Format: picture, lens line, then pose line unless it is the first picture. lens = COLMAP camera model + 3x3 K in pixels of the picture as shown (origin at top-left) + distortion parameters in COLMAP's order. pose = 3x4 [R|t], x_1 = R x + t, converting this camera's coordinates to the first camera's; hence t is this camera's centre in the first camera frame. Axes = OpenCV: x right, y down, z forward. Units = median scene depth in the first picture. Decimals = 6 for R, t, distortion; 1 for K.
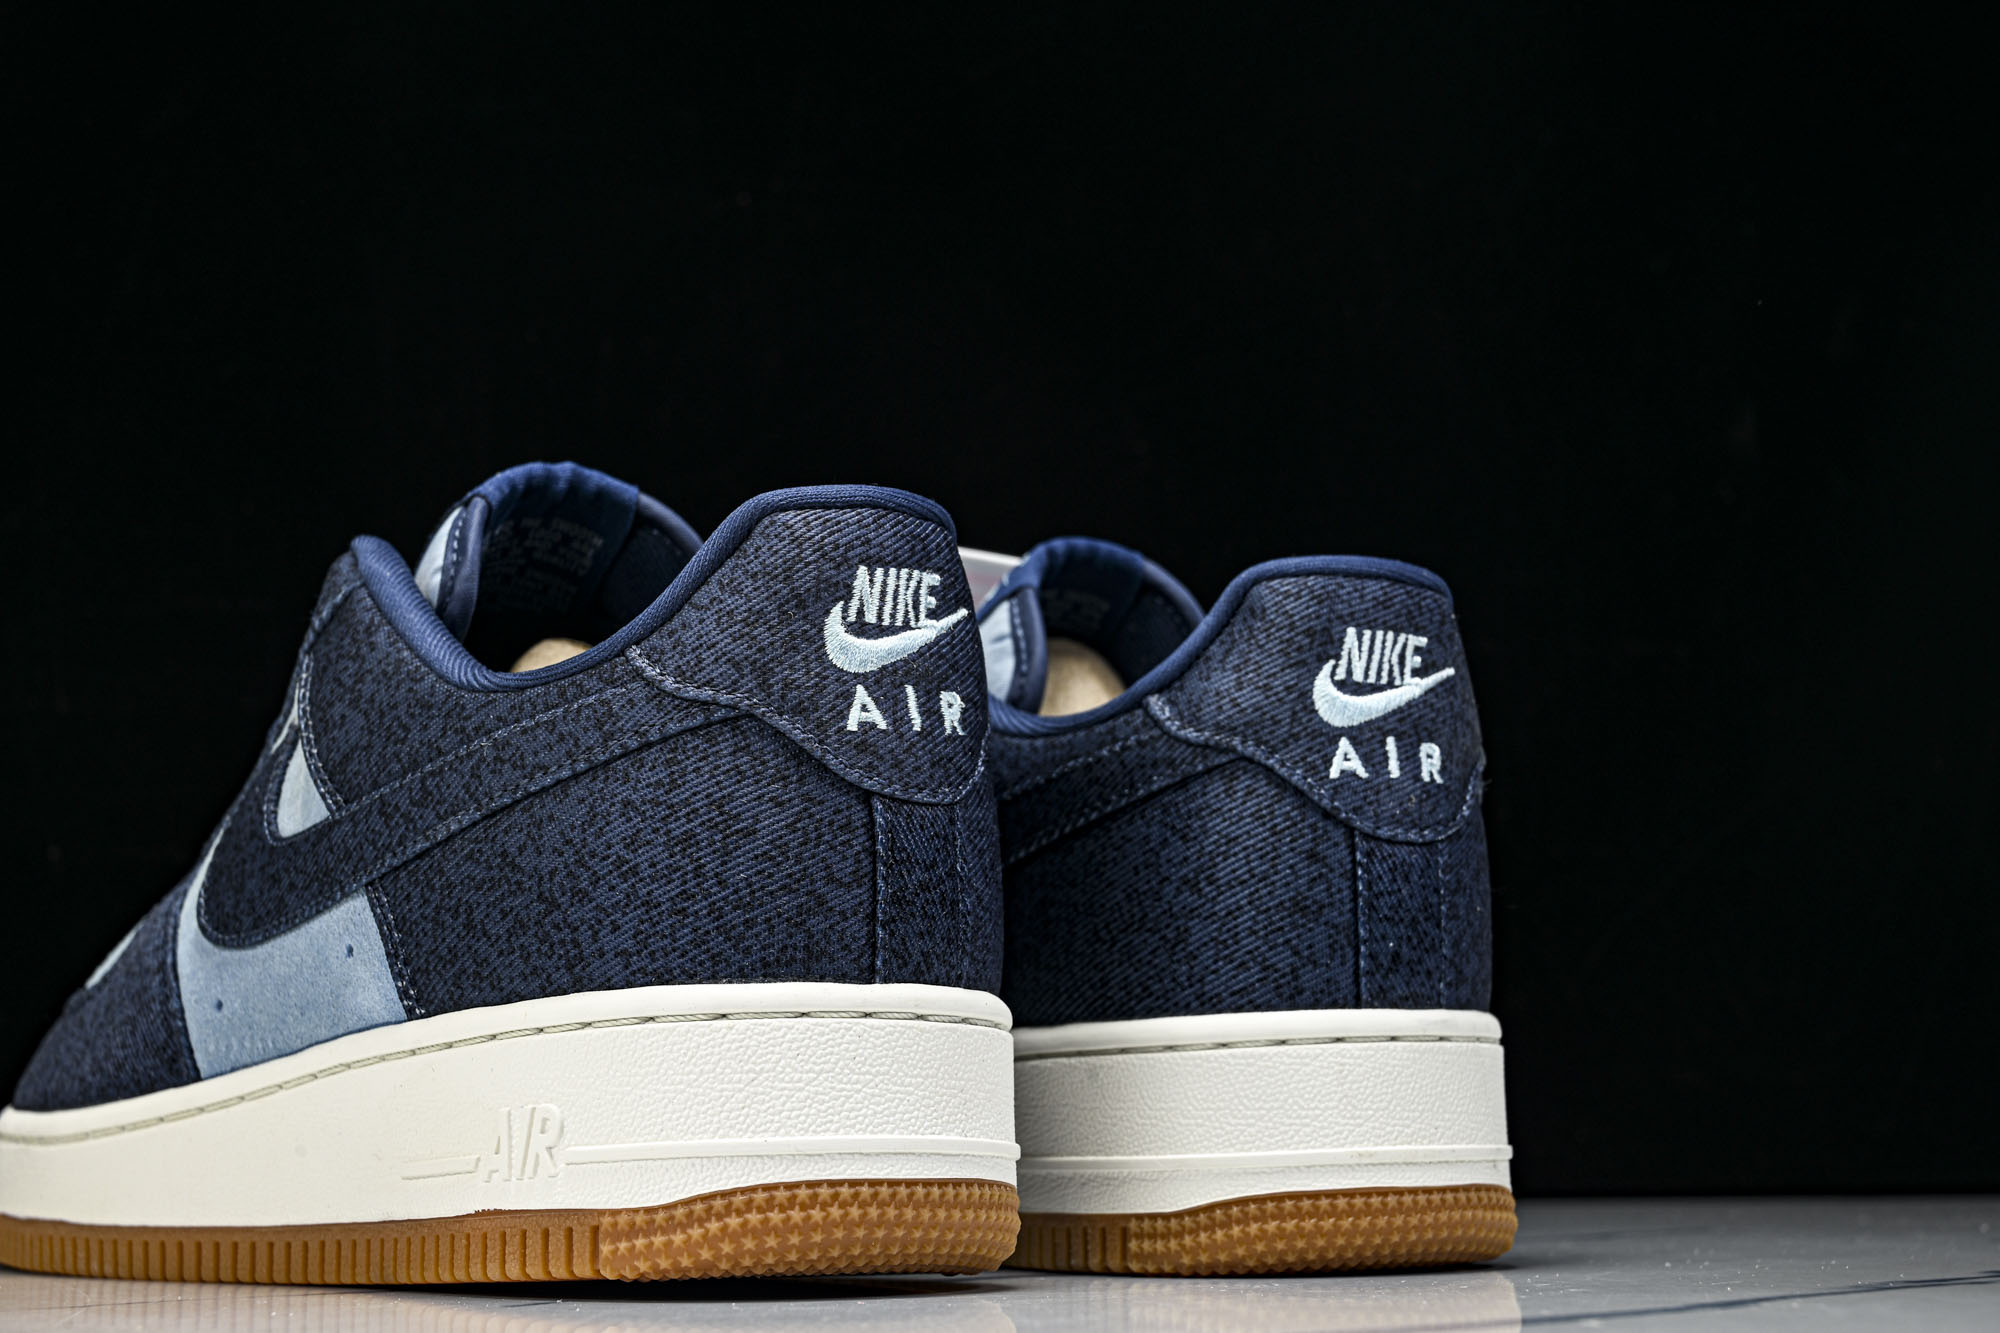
lens RADIAL K [[3284.9, 0, 964.5], [0, 3284.9, 718.2], [0, 0, 1]] dist [0.042087, 0.137205]
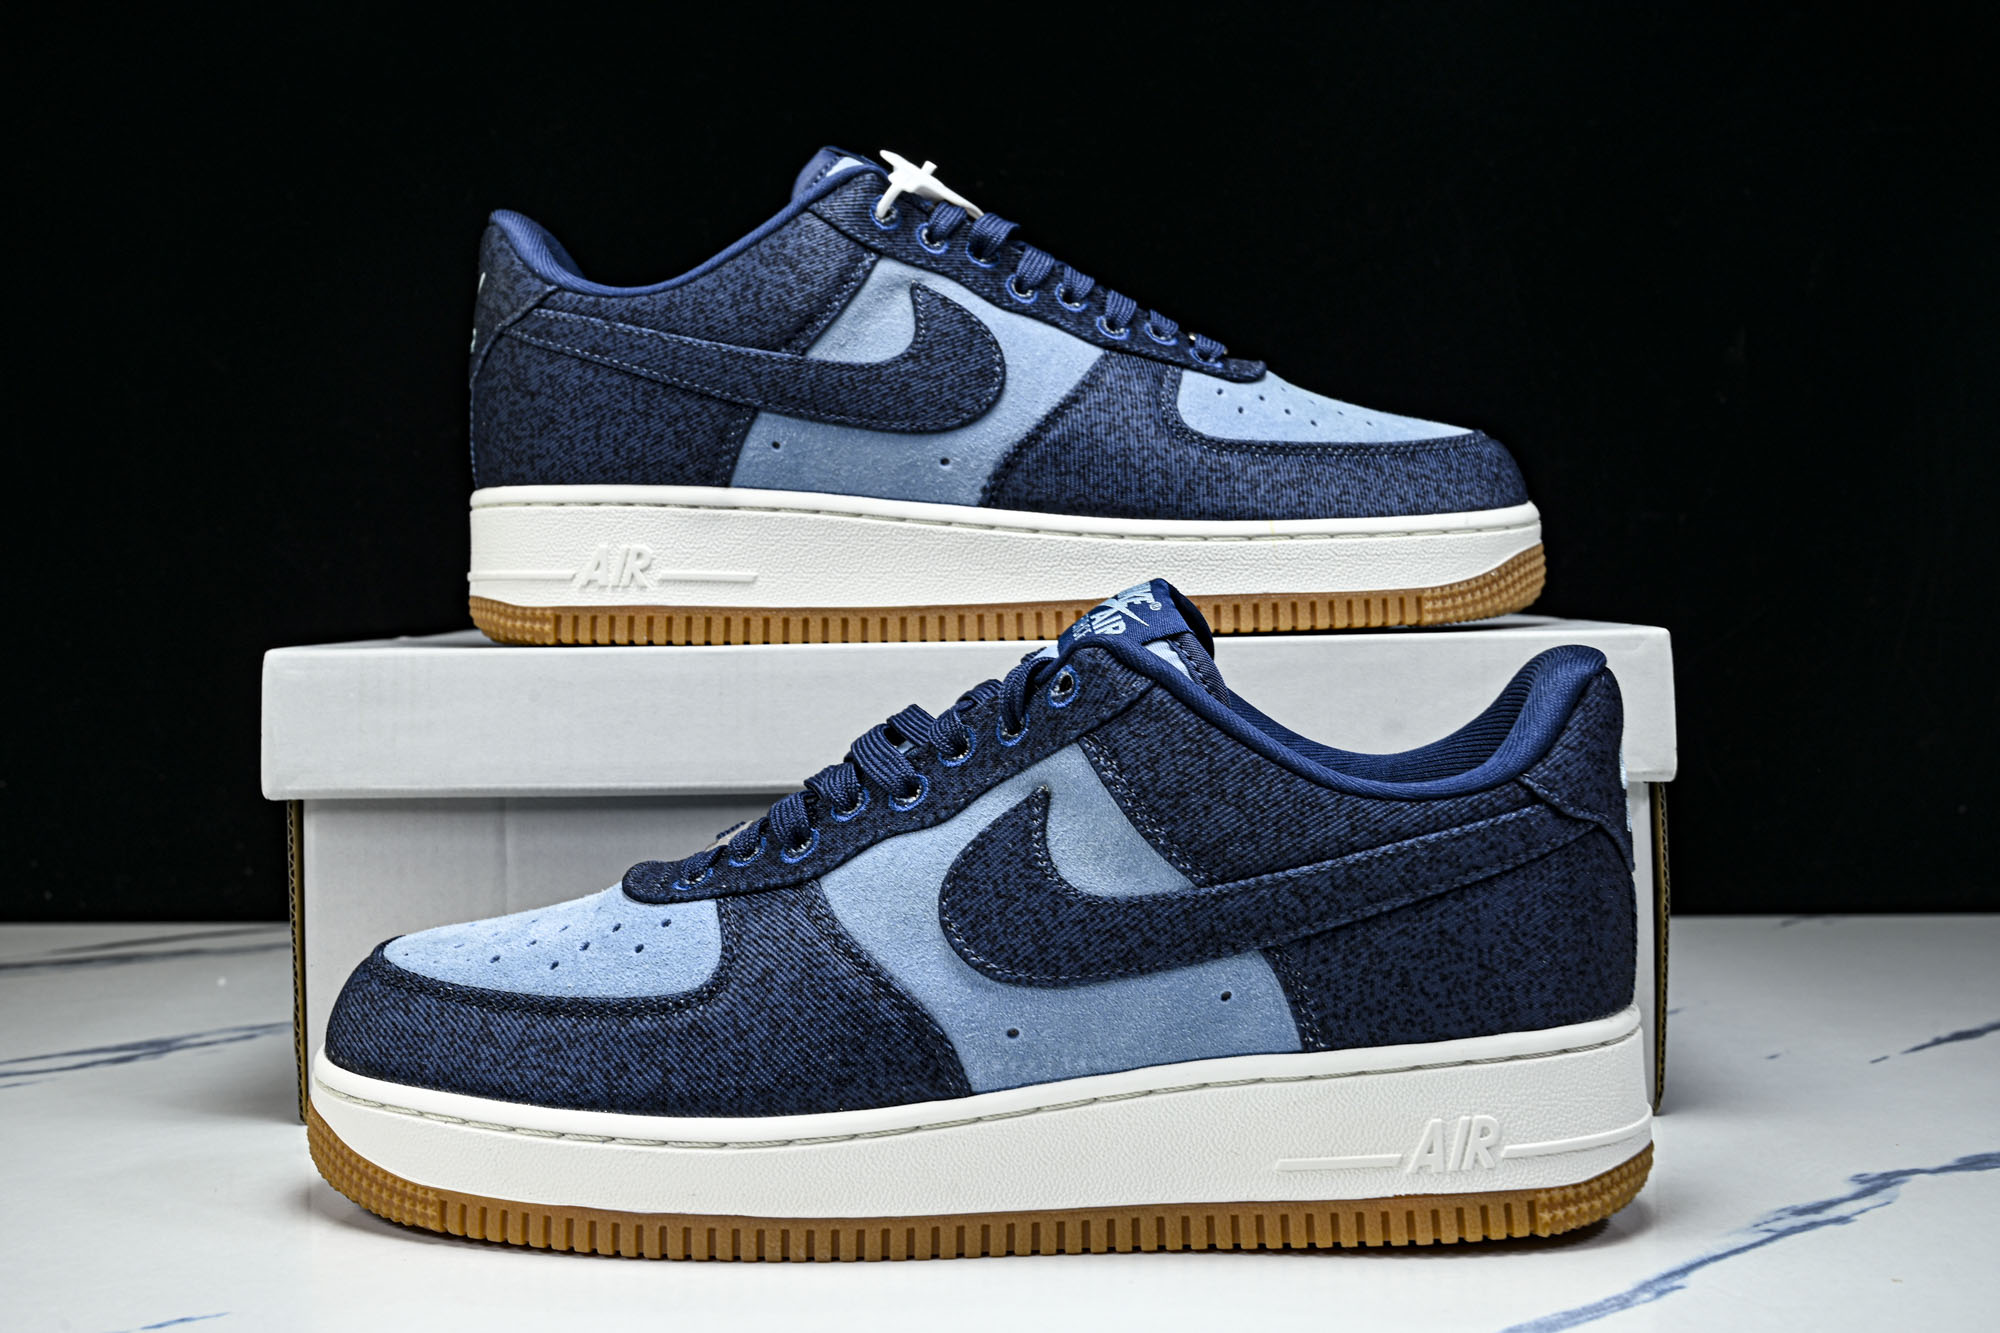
lens RADIAL K [[2599.9, 0, 998.7], [0, 2599.9, 704.2], [0, 0, 1]] dist [0.045836, 0.004643]
pose [[0.682479, -0.031213, 0.730238, -1.043094], [-0.083119, 0.989292, 0.119969, -0.163316], [-0.726164, -0.142573, 0.672577, 0.443628]]
